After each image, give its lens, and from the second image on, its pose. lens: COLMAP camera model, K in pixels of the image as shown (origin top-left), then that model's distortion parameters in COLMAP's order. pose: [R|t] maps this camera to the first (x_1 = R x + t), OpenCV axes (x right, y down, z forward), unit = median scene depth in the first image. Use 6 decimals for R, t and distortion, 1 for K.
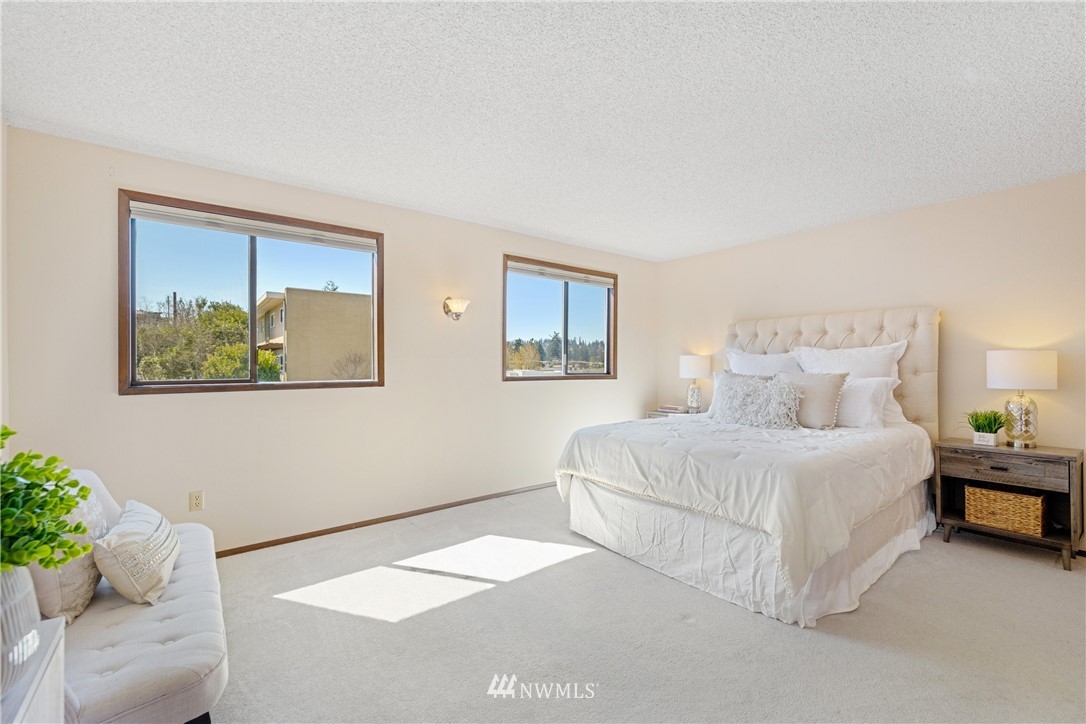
lens RADIAL K [[454.5, 0, 542.4], [0, 454.5, 353.7], [0, 0, 1]] dist [-0.003945, 0.000042]
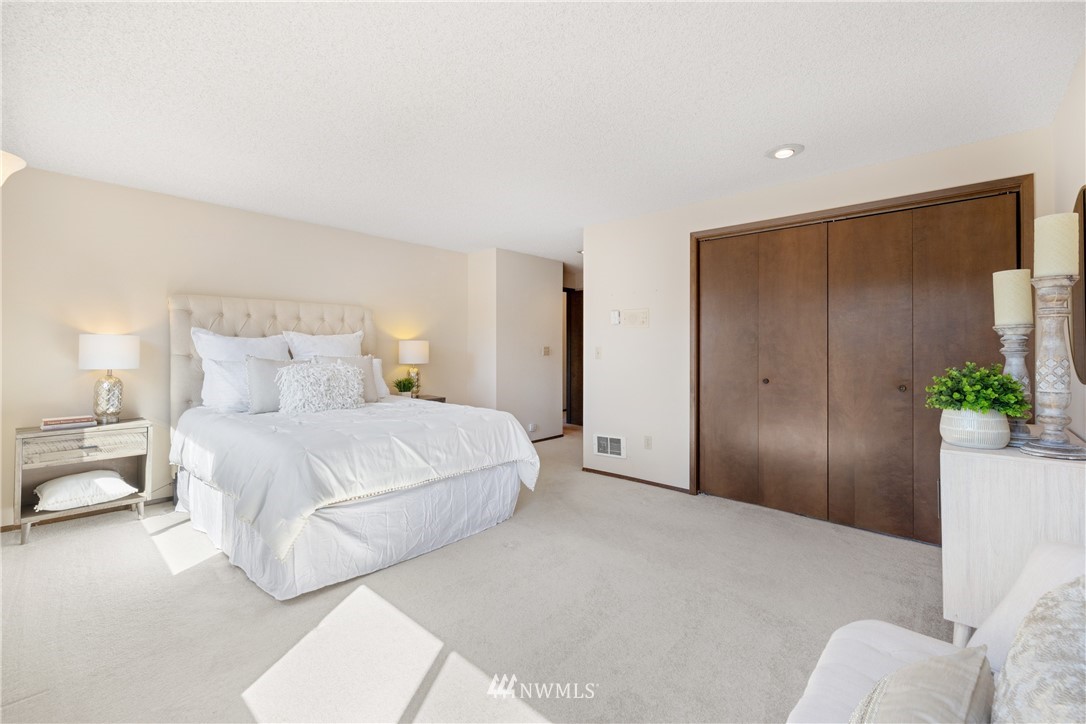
lens RADIAL K [[454.5, 0, 542.4], [0, 454.5, 353.7], [0, 0, 1]] dist [-0.003945, 0.000042]
pose [[-0.164235, -0.006953, 0.986397, -0.716843], [-0.022258, 0.999747, 0.003342, 0.025725], [-0.986170, -0.021407, -0.164348, 0.845044]]
